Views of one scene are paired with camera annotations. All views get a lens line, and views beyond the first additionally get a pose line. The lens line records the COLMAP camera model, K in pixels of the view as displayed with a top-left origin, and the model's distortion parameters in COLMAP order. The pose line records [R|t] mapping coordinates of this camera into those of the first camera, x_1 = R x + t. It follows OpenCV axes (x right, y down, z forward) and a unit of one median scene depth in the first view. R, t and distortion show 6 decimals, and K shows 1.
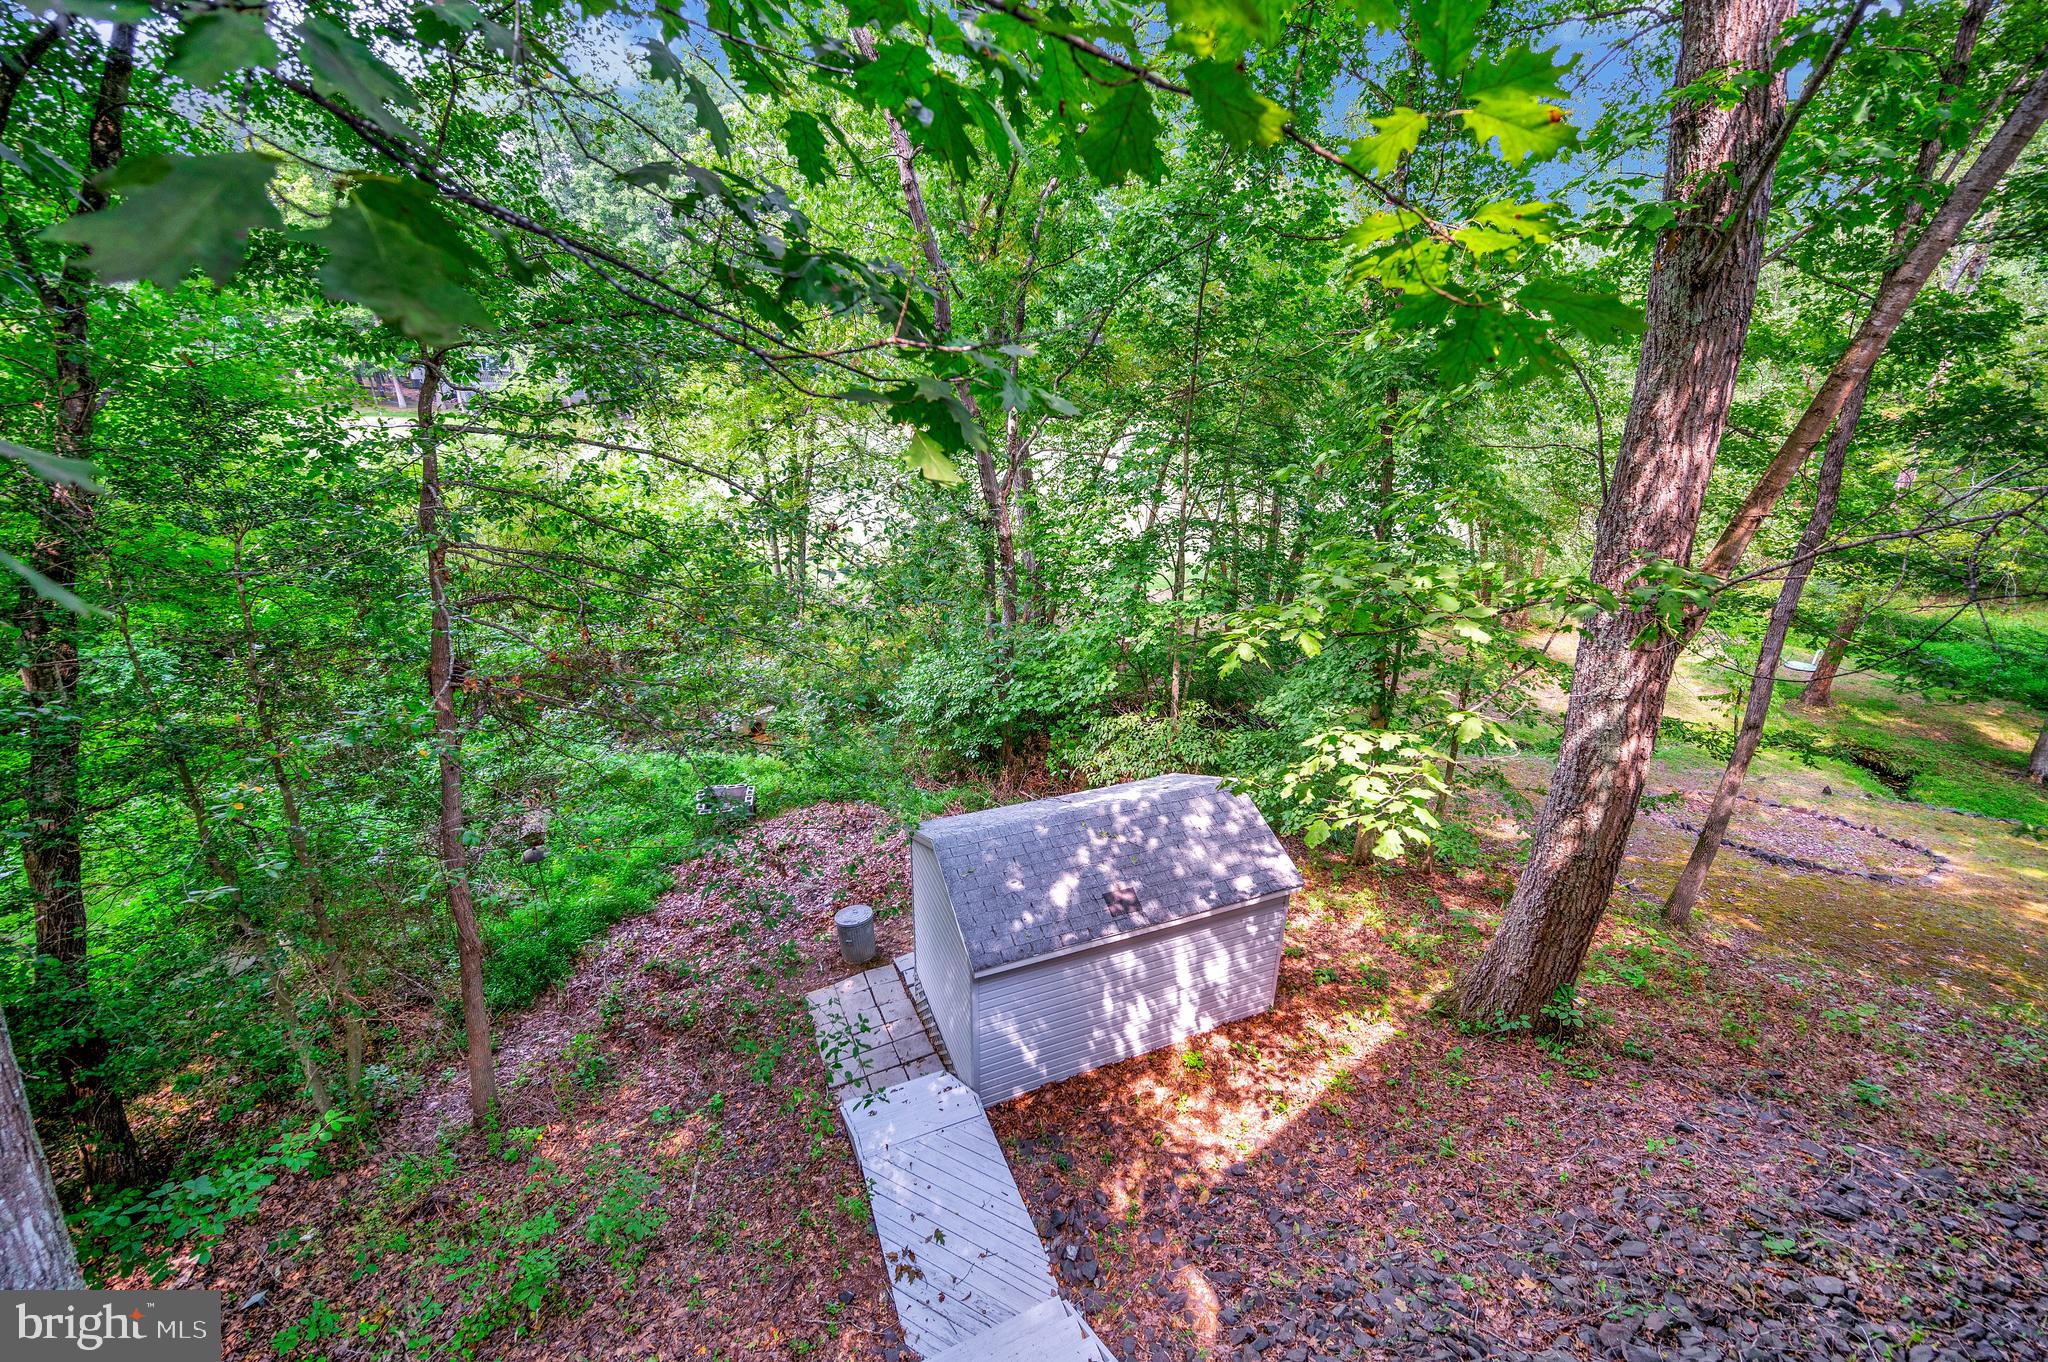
lens RADIAL K [[814.9, 0, 1029.1], [0, 814.9, 689.3], [0, 0, 1]] dist [-0.000448, 0.000029]
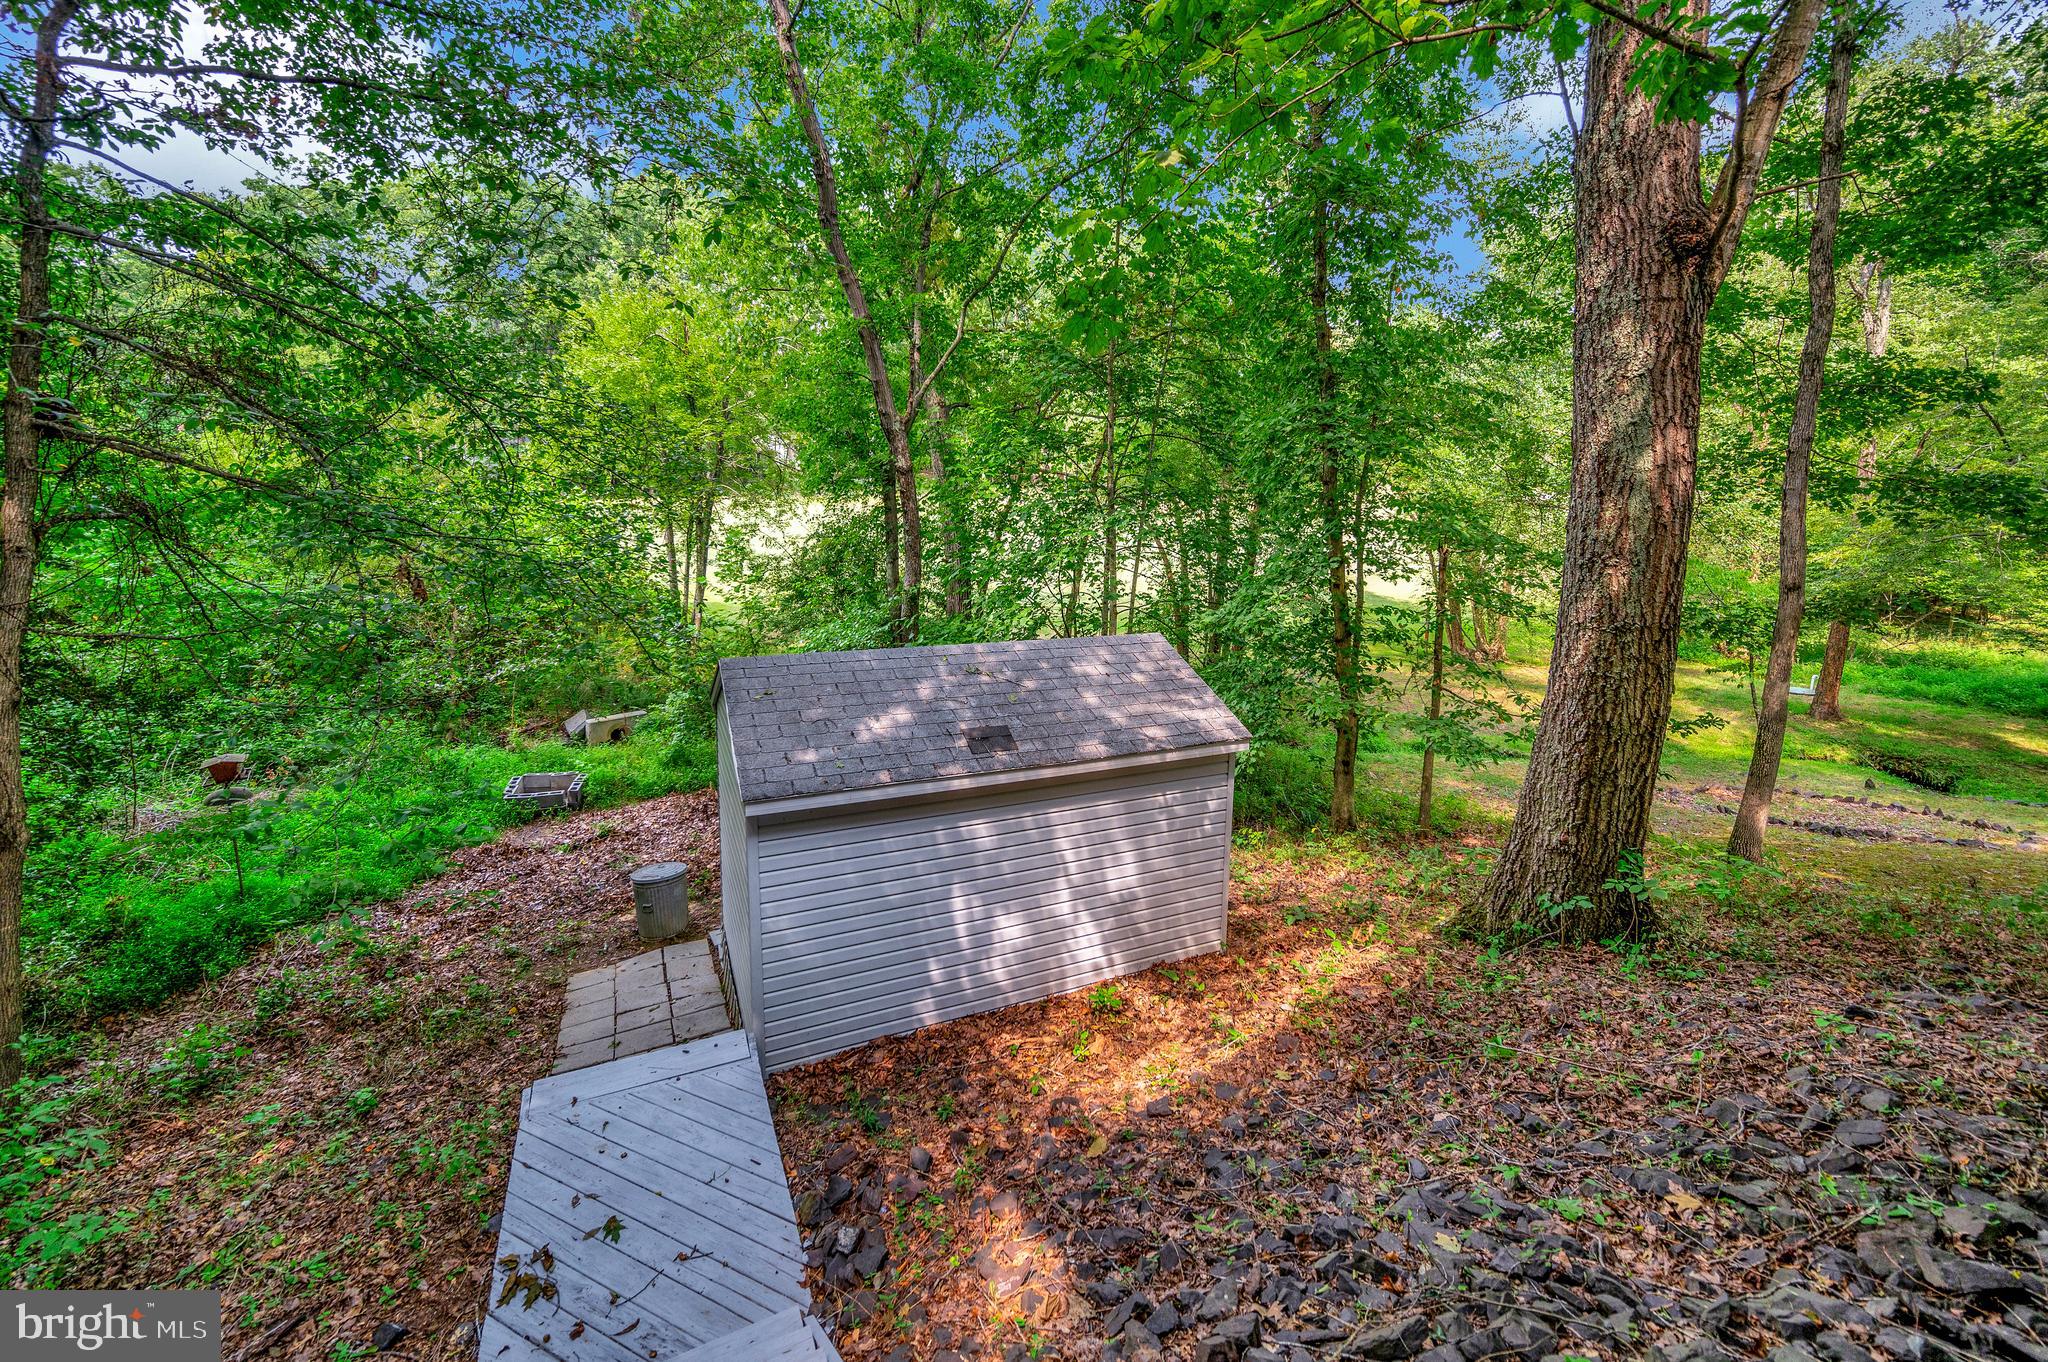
lens RADIAL K [[831.4, 0, 1035.9], [0, 831.4, 653.4], [0, 0, 1]] dist [-0.000909, -0.000257]
pose [[0.999166, -0.008238, 0.039995, 0.147447], [0.016899, 0.975048, -0.221348, 0.402056], [-0.037173, 0.221840, 0.974374, 0.341483]]
